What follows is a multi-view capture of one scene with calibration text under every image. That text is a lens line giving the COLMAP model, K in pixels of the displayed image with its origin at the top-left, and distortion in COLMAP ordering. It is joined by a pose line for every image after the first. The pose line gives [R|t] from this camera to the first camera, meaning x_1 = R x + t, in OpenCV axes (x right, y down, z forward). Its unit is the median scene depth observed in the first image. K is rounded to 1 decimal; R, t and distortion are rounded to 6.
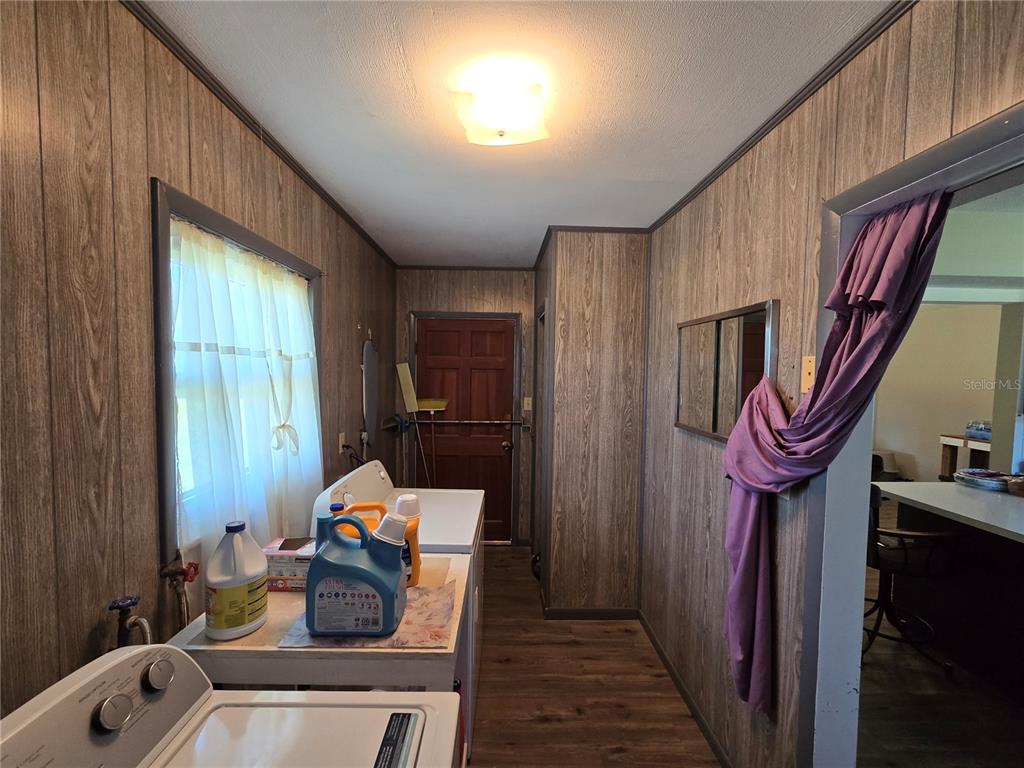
lens RADIAL K [[406.2, 0, 512.0], [0, 406.2, 384.0], [0, 0, 1]] dist [0.000906, 0.000316]
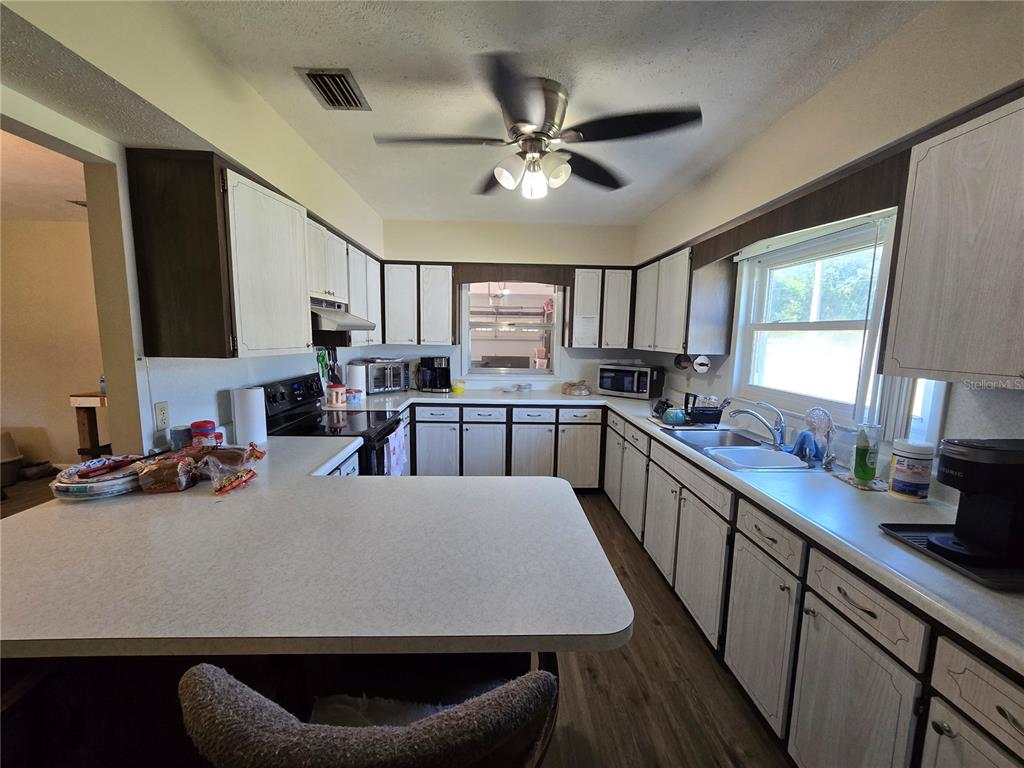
lens RADIAL K [[406.2, 0, 512.0], [0, 406.2, 384.0], [0, 0, 1]] dist [0.000906, 0.000316]
pose [[-0.031748, -0.141895, 0.989372, 0.590937], [0.022927, 0.989508, 0.142650, 0.037234], [-0.999233, 0.027212, -0.028162, 0.438849]]
